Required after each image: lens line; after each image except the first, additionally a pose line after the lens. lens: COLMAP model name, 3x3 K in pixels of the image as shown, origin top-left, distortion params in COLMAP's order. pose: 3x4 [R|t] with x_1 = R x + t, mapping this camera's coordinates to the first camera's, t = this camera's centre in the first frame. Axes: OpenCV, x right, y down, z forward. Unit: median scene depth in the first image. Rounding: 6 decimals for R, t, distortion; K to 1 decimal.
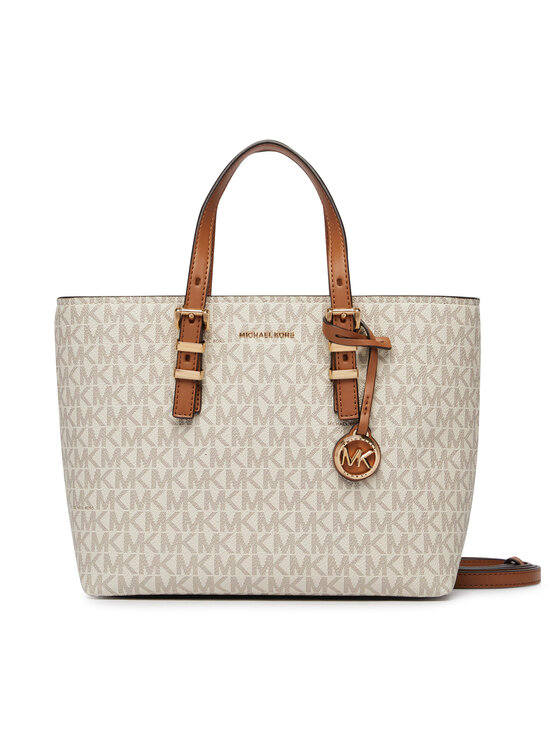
lens RADIAL K [[937.6, 0, 310.7], [0, 937.6, 377.1], [0, 0, 1]] dist [-0.013204, 0.000000]
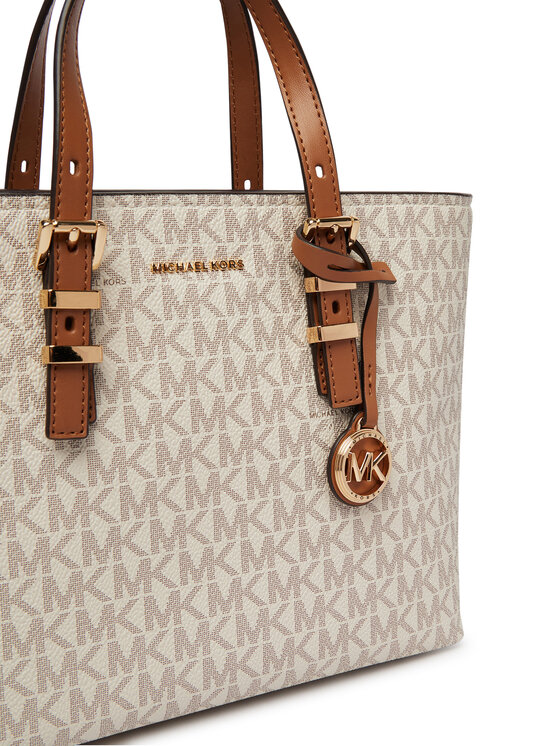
lens RADIAL K [[802.7, 0, 280.2], [0, 802.7, 368.4], [0, 0, 1]] dist [0.025291, 0.000000]
pose [[0.938856, -0.074711, 0.336107, -0.166599], [0.024569, 0.988223, 0.151035, -0.056483], [-0.343433, -0.133542, 0.929635, 0.540292]]
